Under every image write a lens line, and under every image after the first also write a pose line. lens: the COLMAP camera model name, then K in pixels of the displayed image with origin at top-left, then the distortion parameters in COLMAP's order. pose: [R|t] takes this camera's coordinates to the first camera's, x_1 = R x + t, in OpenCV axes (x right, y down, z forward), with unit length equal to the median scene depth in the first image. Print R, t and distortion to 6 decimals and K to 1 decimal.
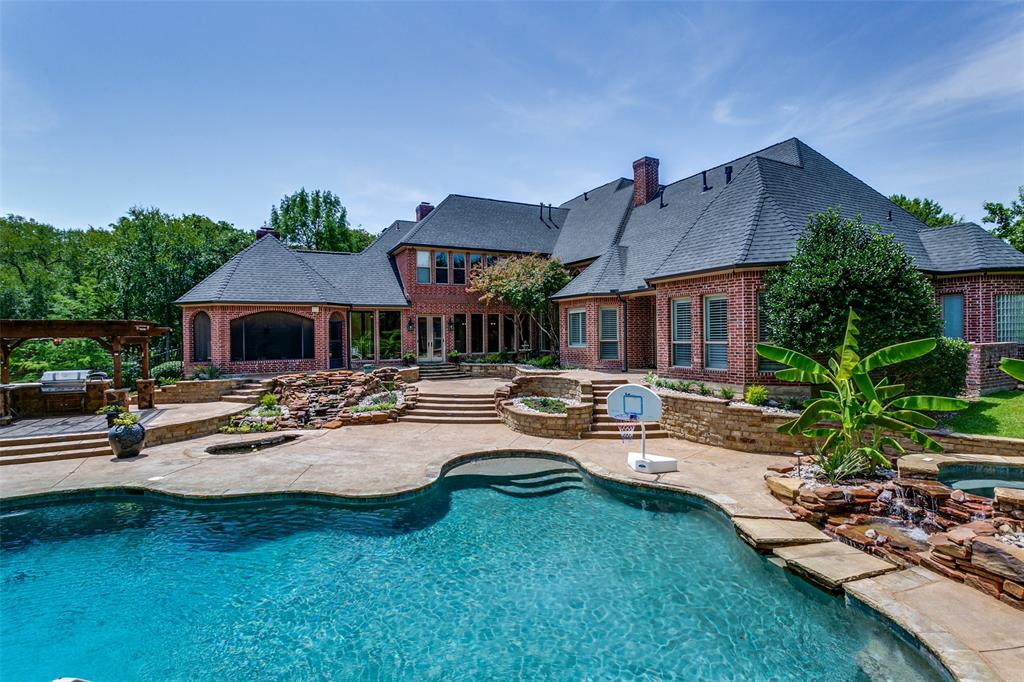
lens RADIAL K [[490.9, 0, 513.3], [0, 490.9, 338.1], [0, 0, 1]] dist [0.010555, 0.000715]
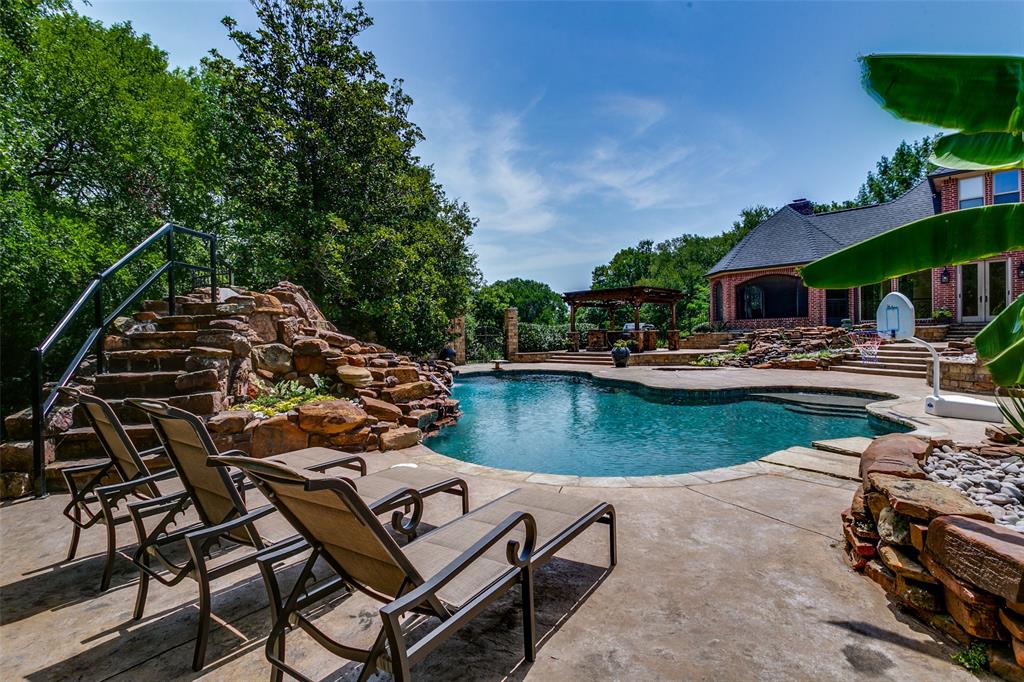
lens RADIAL K [[490.9, 0, 513.3], [0, 490.9, 338.1], [0, 0, 1]] dist [0.010555, 0.000715]
pose [[0.338114, 0.012819, -0.941018, 0.396785], [0.002928, 0.999888, 0.014673, 0.076579], [0.941101, -0.007716, 0.338039, 0.076750]]
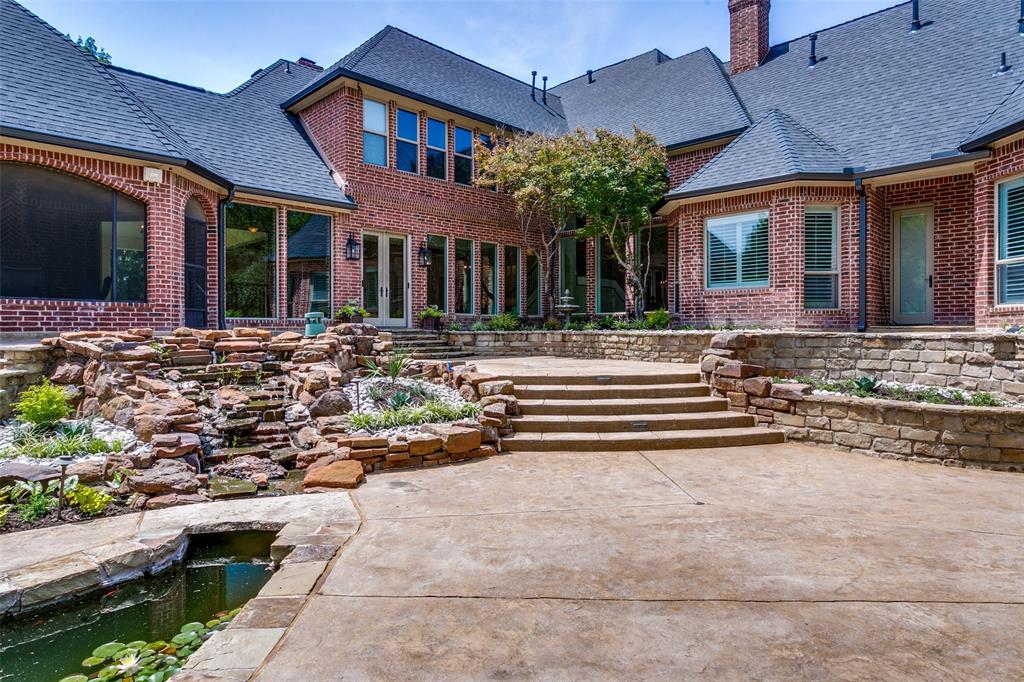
lens RADIAL K [[600.1, 0, 507.7], [0, 600.1, 334.6], [0, 0, 1]] dist [-0.000793, 0.000984]
pose [[0.950507, 0.009482, 0.310560, -0.309898], [-0.007975, 0.999949, -0.006122, 0.076286], [-0.310602, 0.003342, 0.950534, 0.505134]]
